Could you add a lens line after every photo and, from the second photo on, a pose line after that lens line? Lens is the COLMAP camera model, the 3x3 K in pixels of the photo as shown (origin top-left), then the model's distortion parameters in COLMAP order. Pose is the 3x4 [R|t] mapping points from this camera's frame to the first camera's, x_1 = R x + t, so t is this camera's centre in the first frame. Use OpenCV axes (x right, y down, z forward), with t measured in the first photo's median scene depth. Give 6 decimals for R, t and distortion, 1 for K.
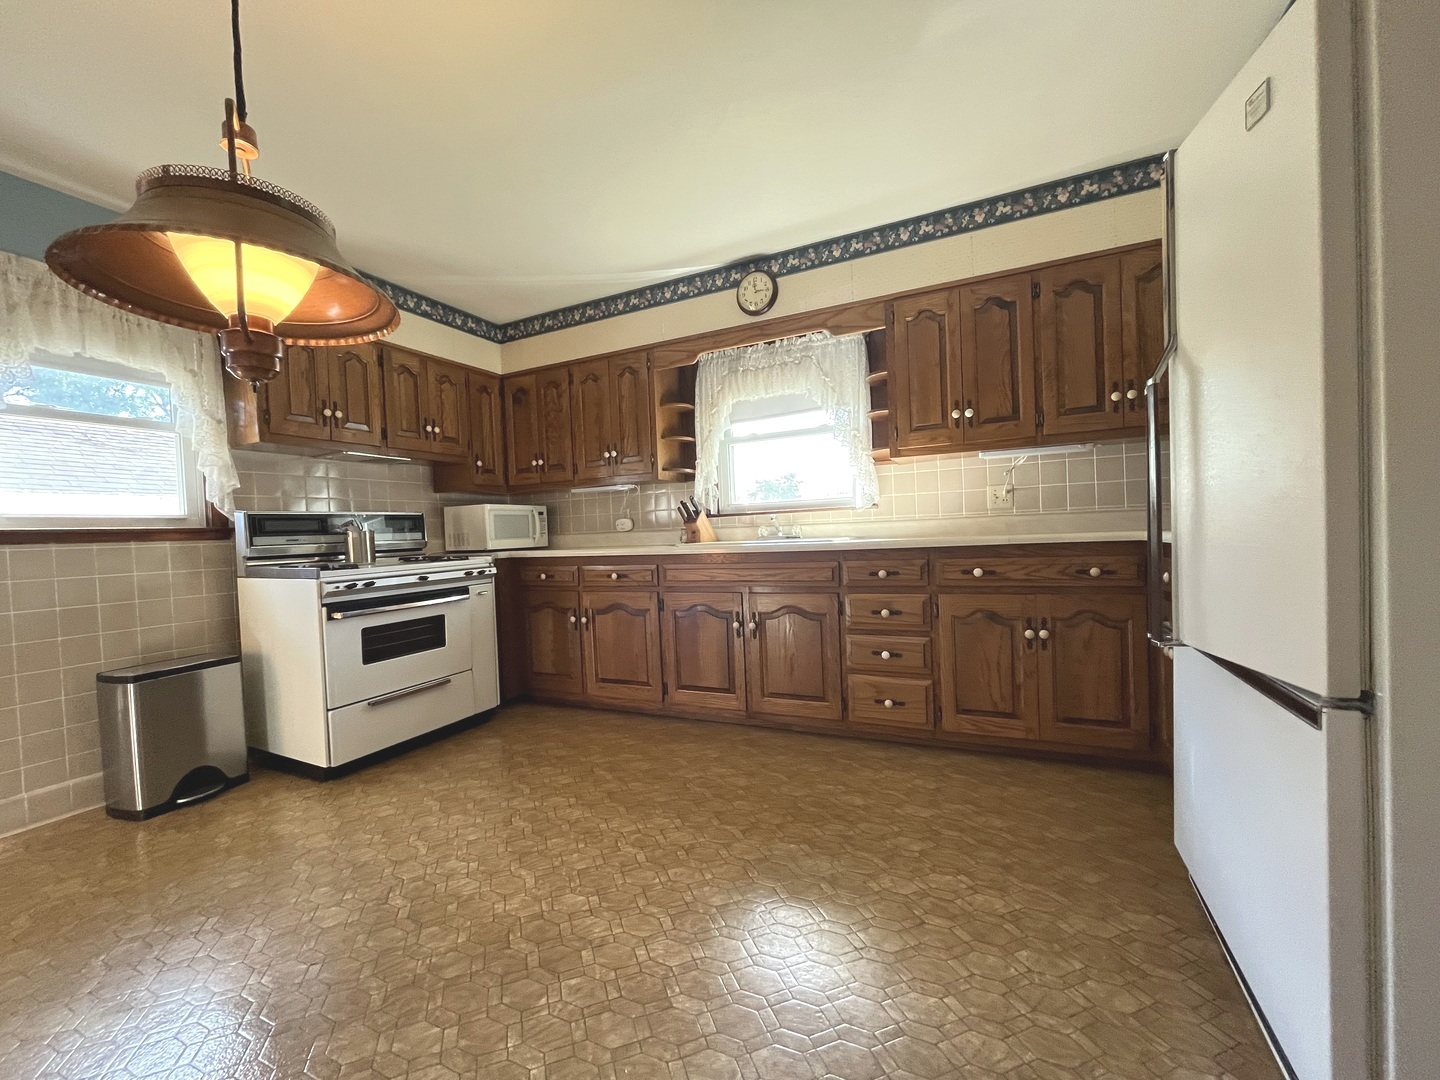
lens RADIAL K [[581.3, 0, 718.2], [0, 581.3, 544.8], [0, 0, 1]] dist [-0.004196, -0.000251]
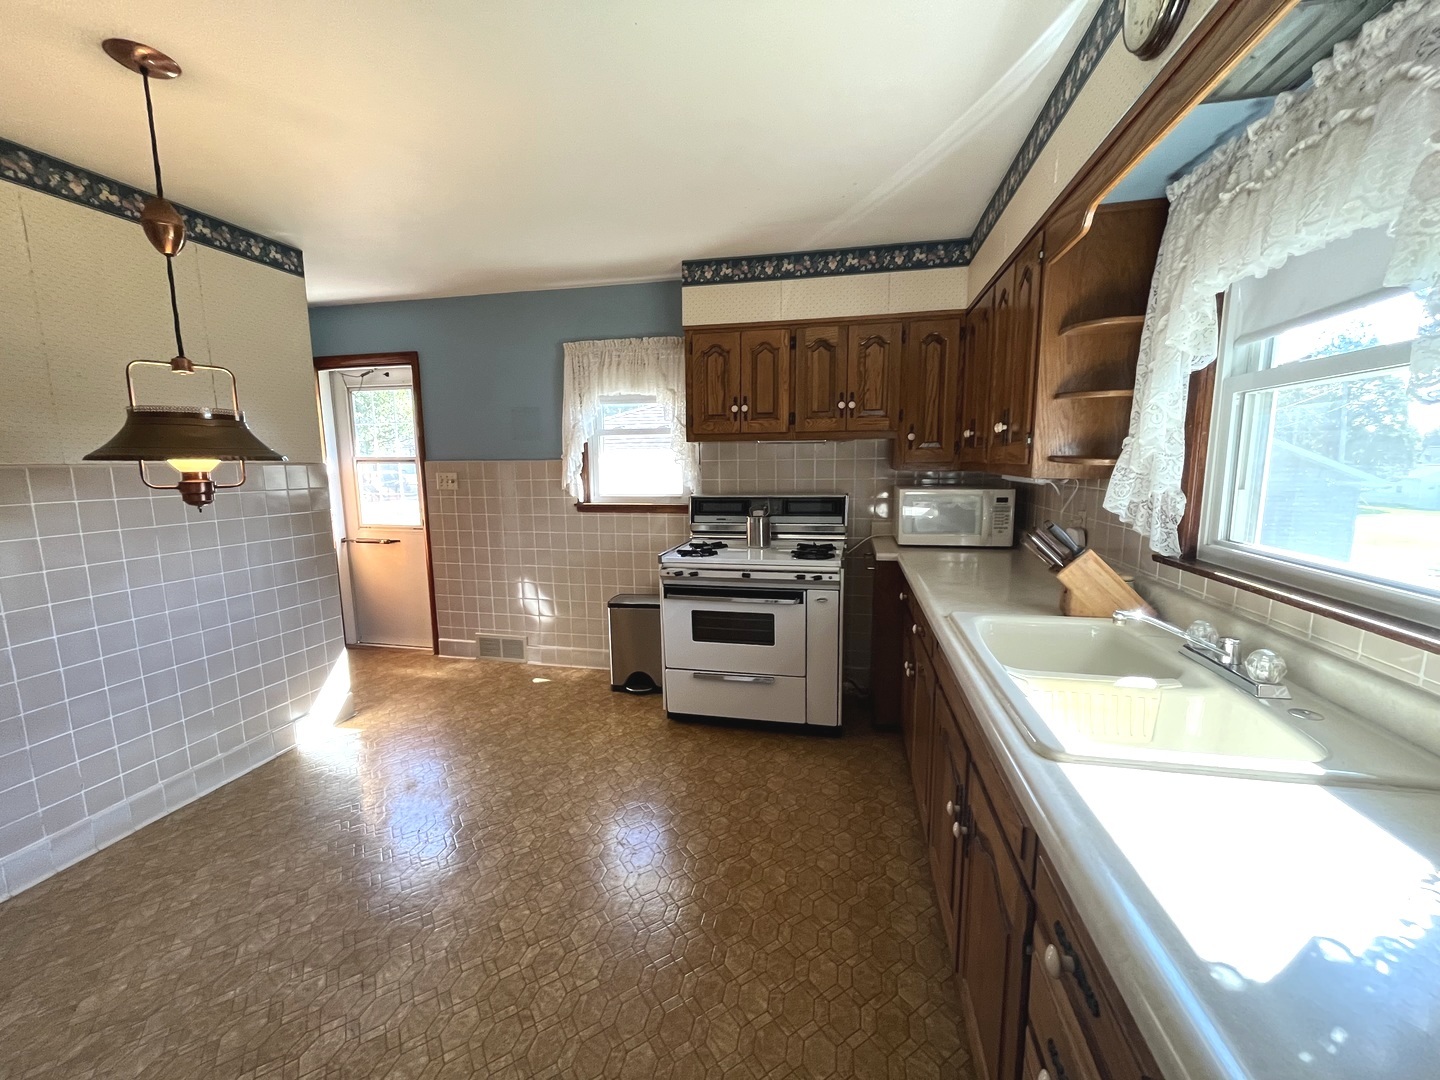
lens RADIAL K [[581.3, 0, 718.2], [0, 581.3, 544.8], [0, 0, 1]] dist [-0.004196, -0.000251]
pose [[0.232539, 0.180074, -0.955771, 0.438393], [-0.019440, 0.983375, 0.180545, -0.177119], [0.972393, -0.023403, 0.232174, 0.726548]]
